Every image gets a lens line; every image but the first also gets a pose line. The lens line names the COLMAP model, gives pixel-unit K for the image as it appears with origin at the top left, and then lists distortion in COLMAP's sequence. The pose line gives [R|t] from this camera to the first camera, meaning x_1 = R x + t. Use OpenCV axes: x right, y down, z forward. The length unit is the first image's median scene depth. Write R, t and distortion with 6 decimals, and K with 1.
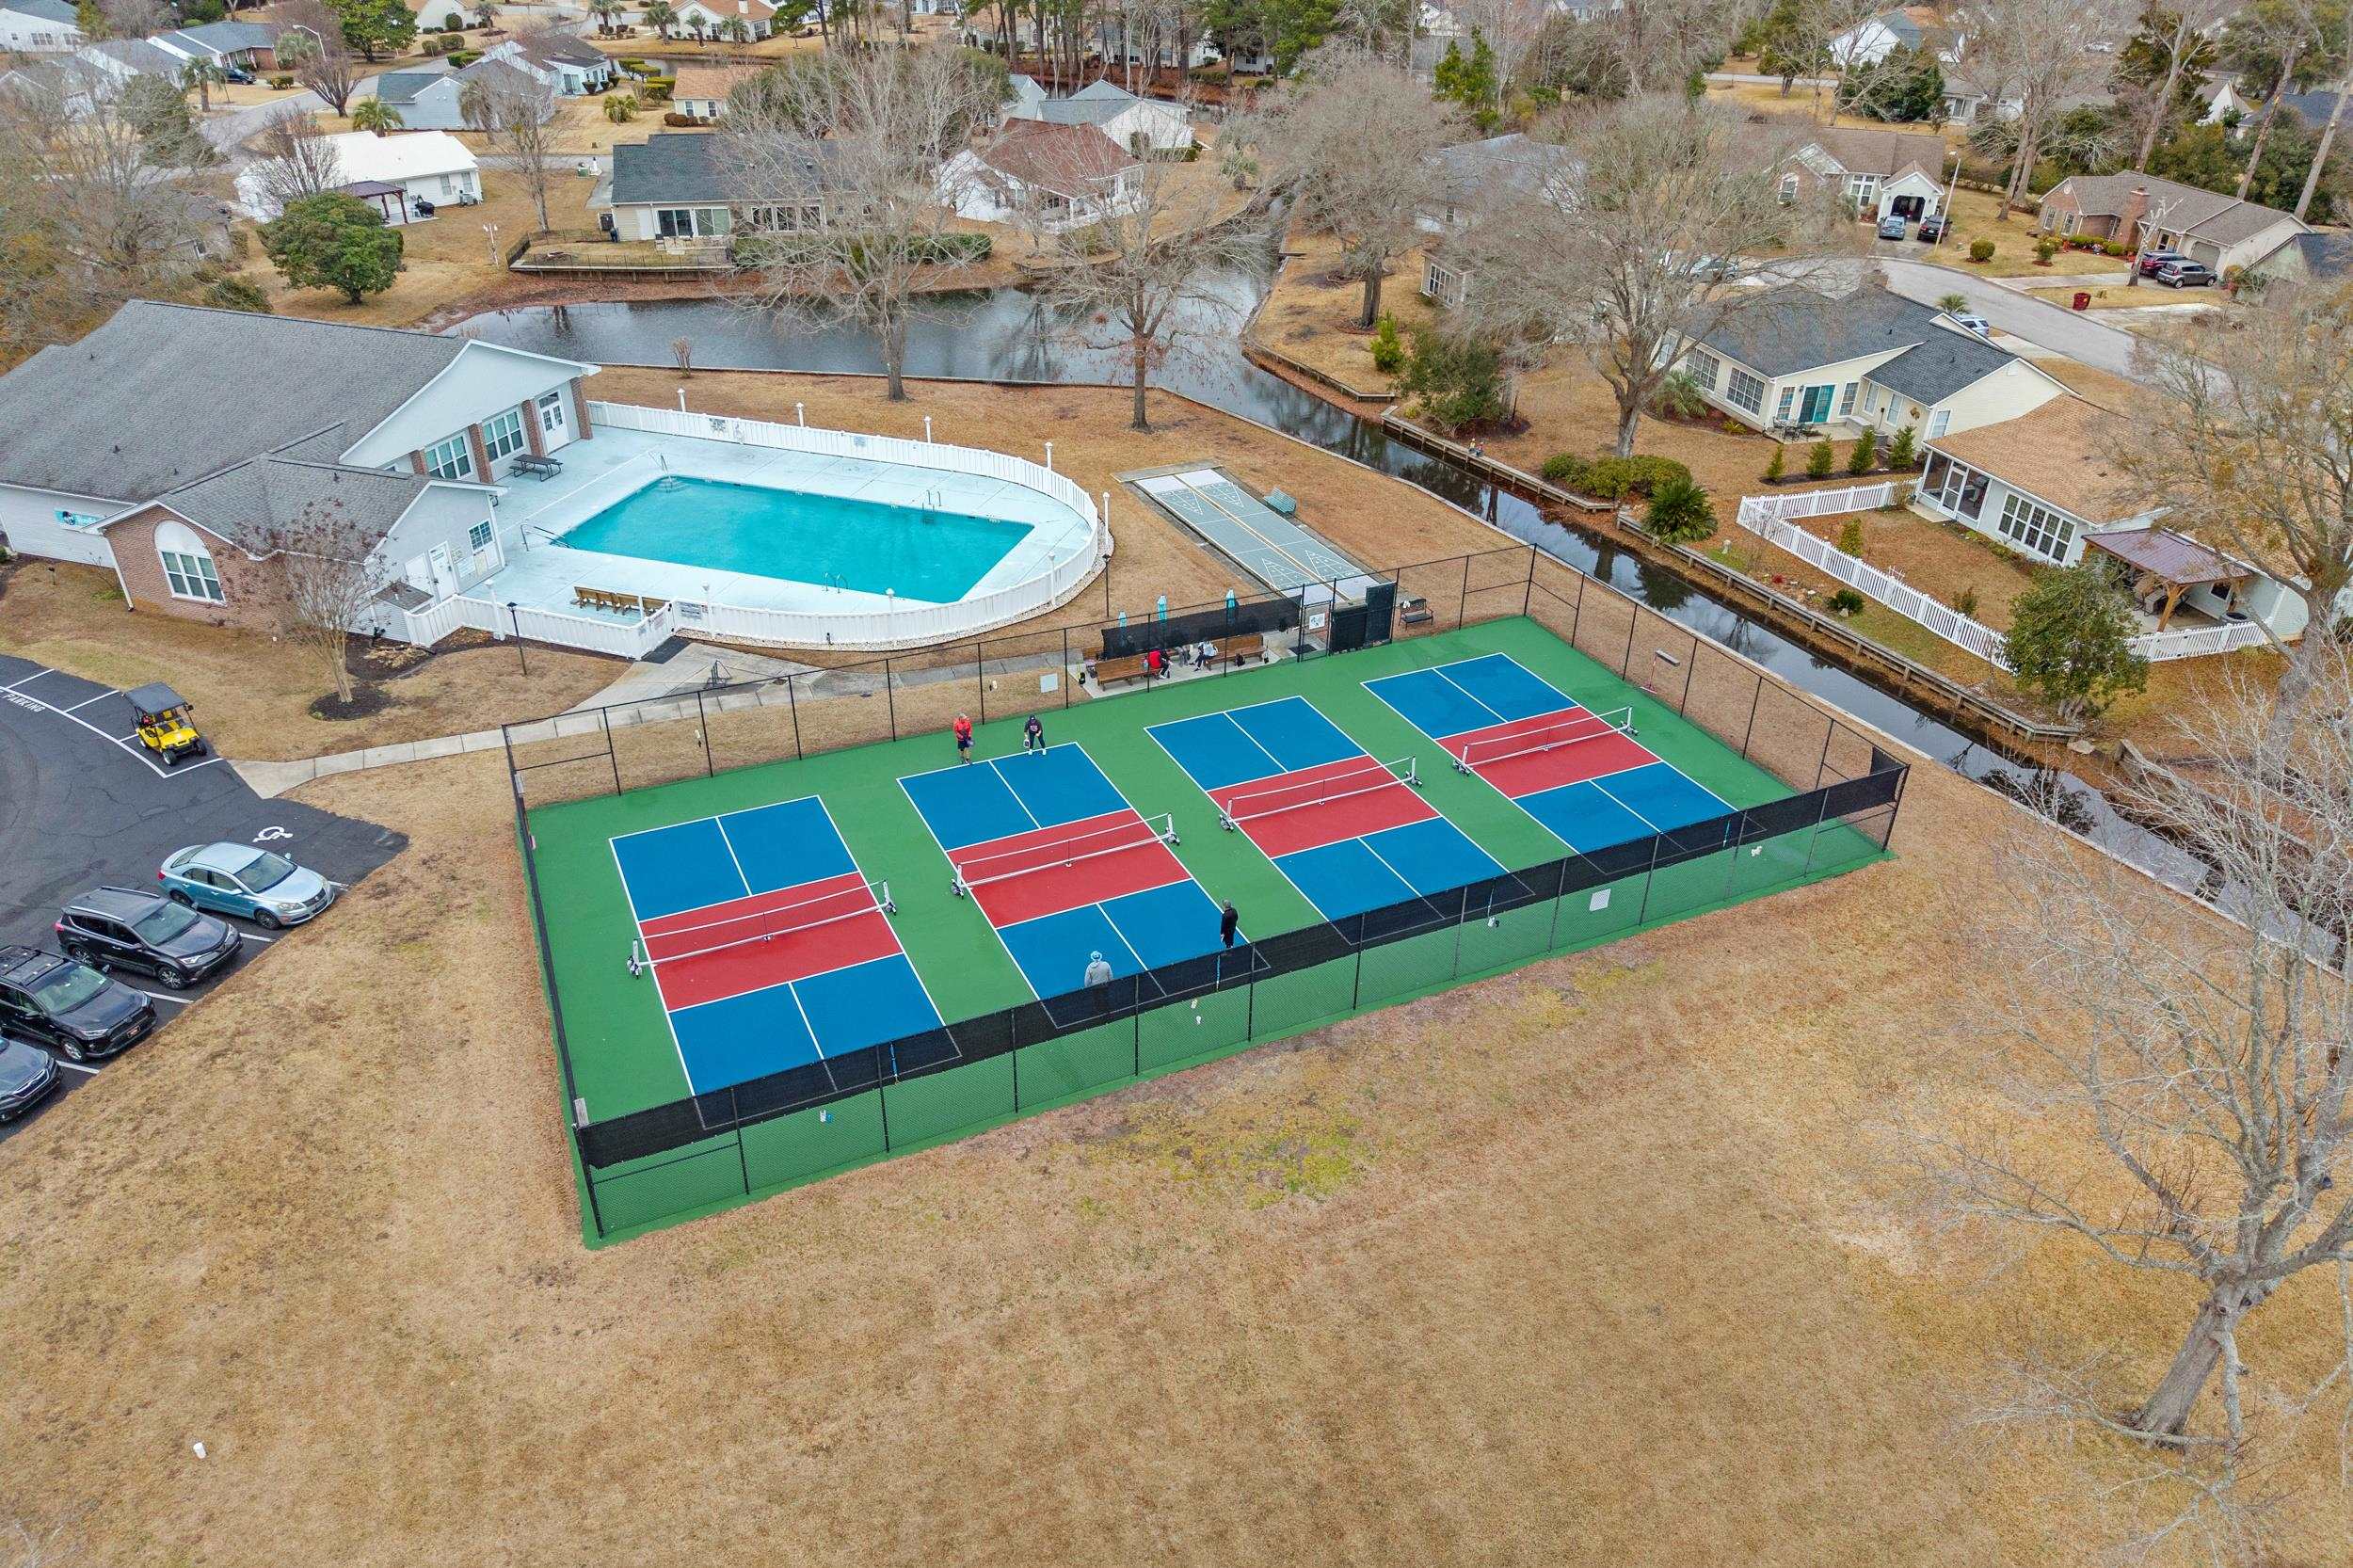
lens RADIAL K [[1575.9, 0, 1242.4], [0, 1575.9, 782.1], [0, 0, 1]] dist [-0.032115, -0.001070]
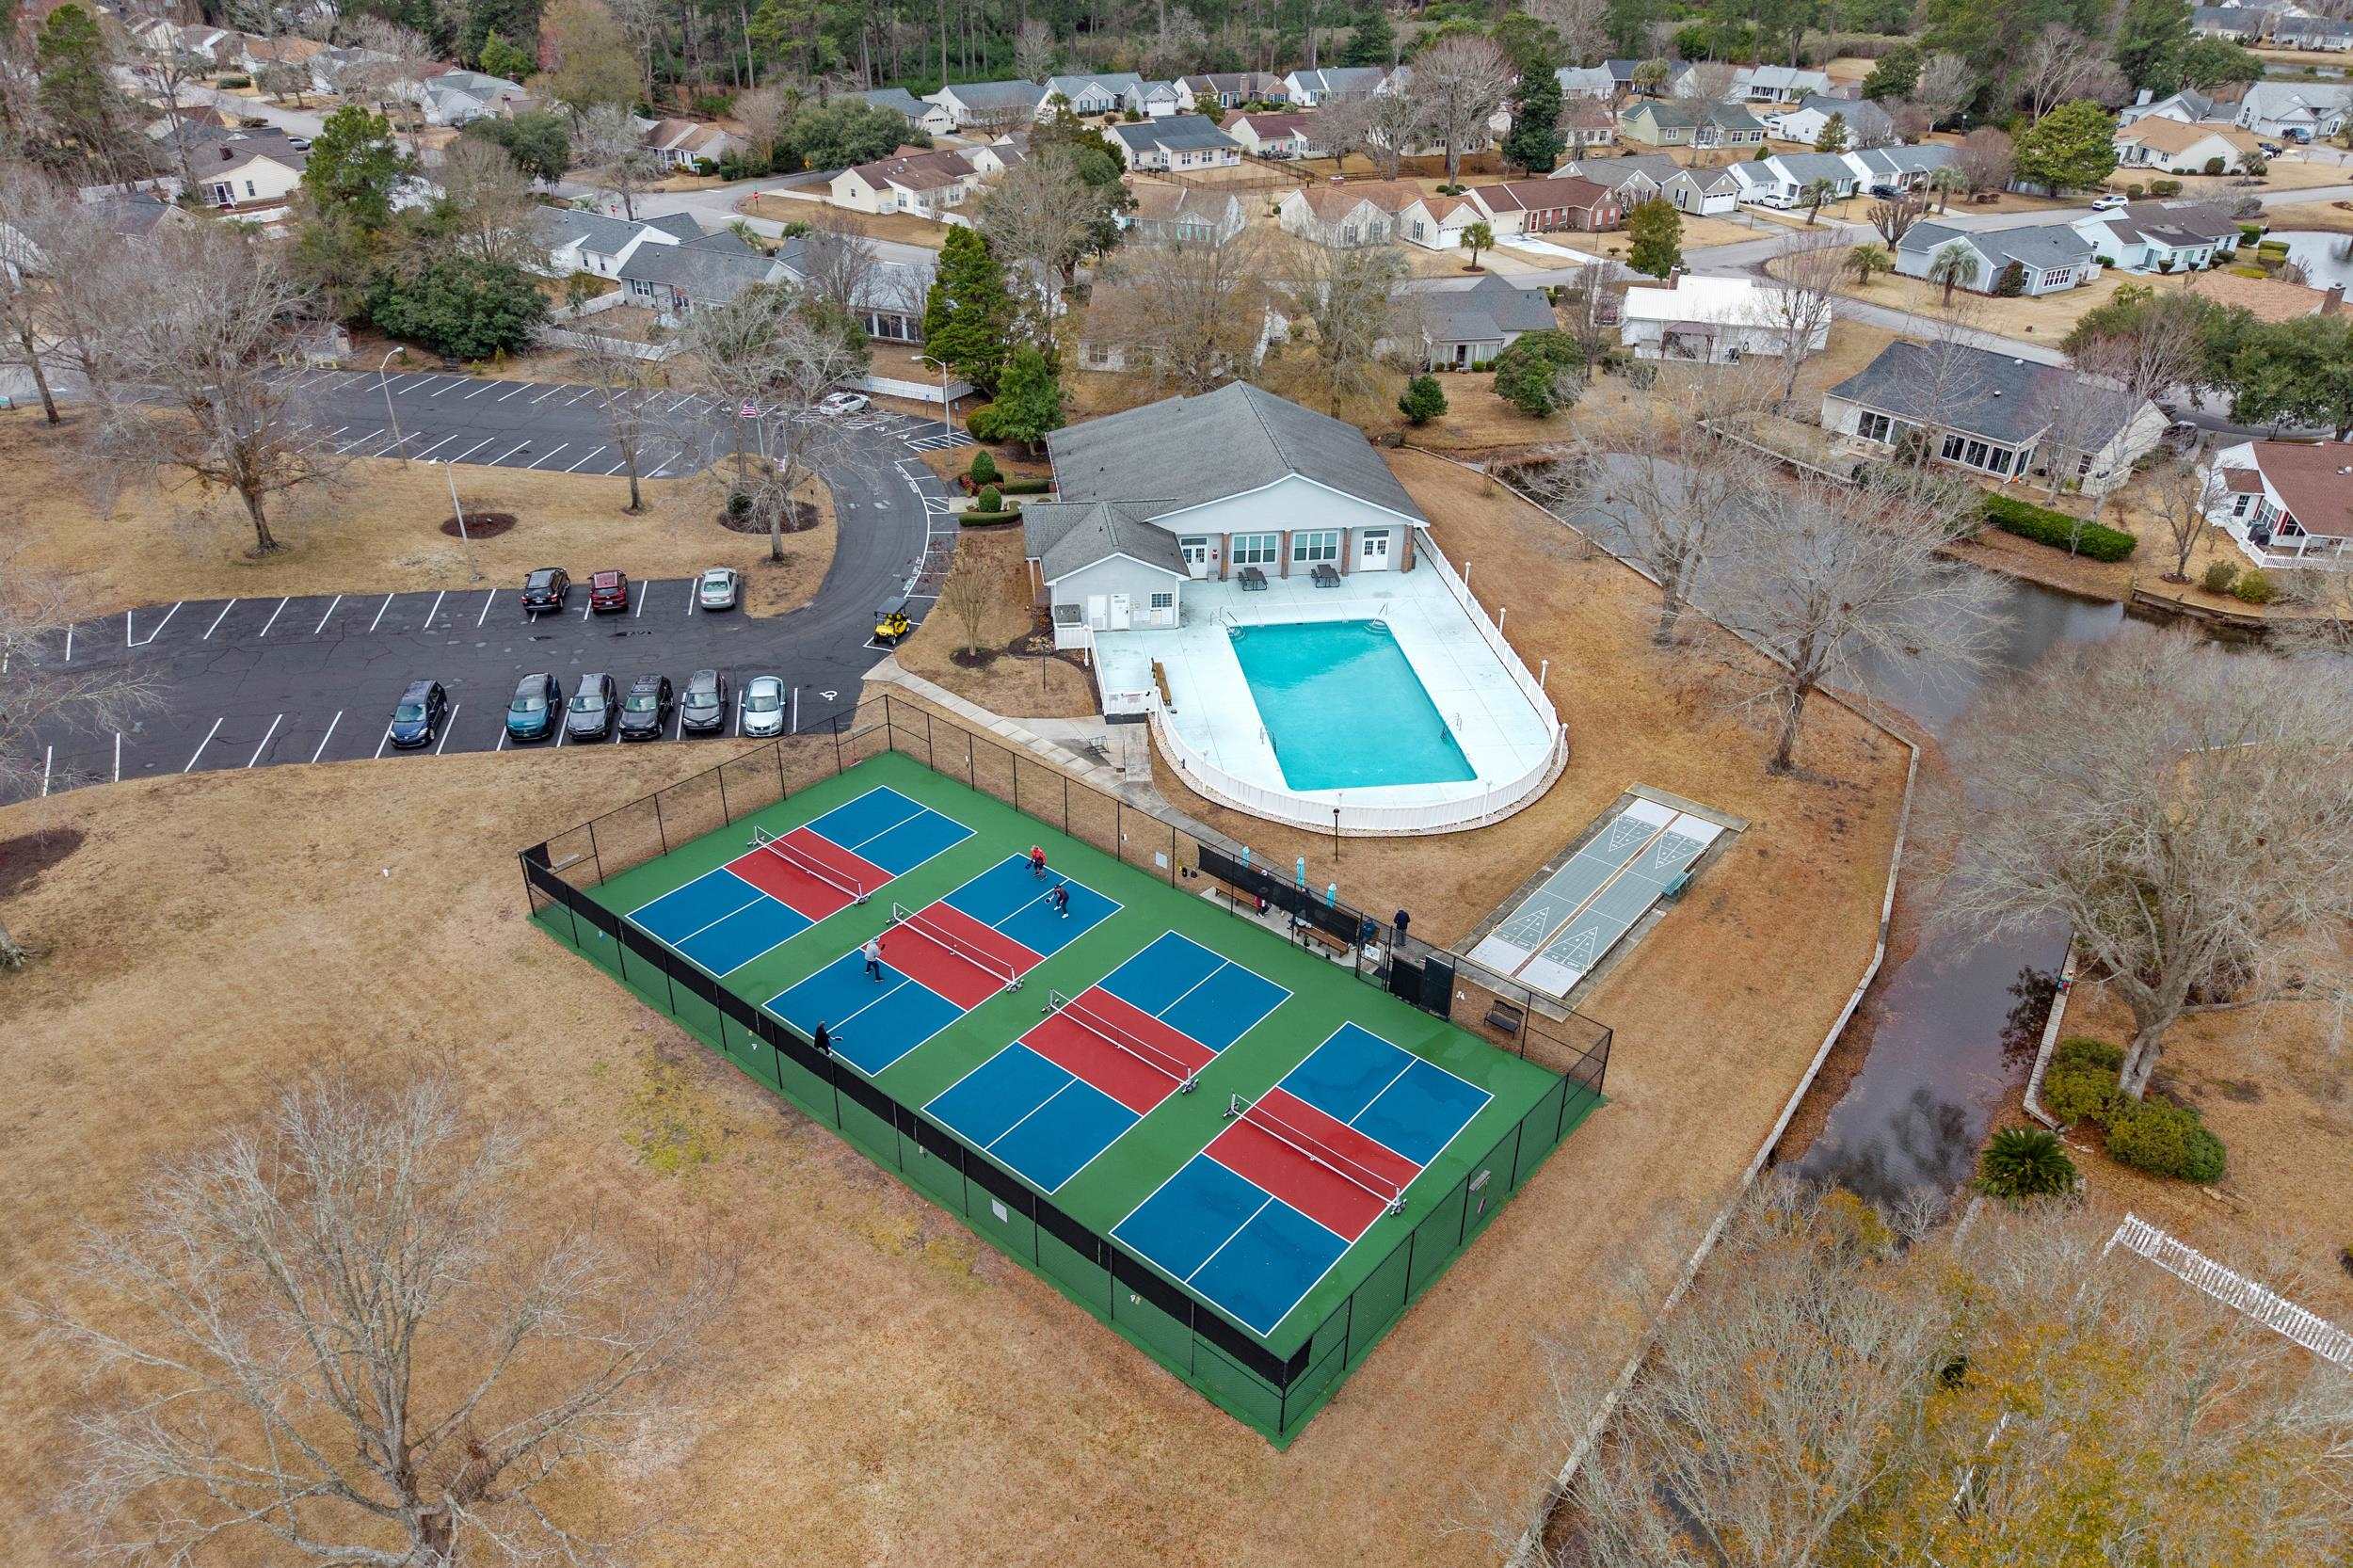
lens RADIAL K [[1570.2, 0, 1176.5], [0, 1570.2, 784.0], [0, 0, 1]] dist [0.007437, -0.003815]
pose [[0.394649, 0.442459, -0.805284, 0.801637], [-0.471190, 0.849863, 0.236034, -0.389434], [0.788817, 0.286291, 0.543880, 0.309630]]
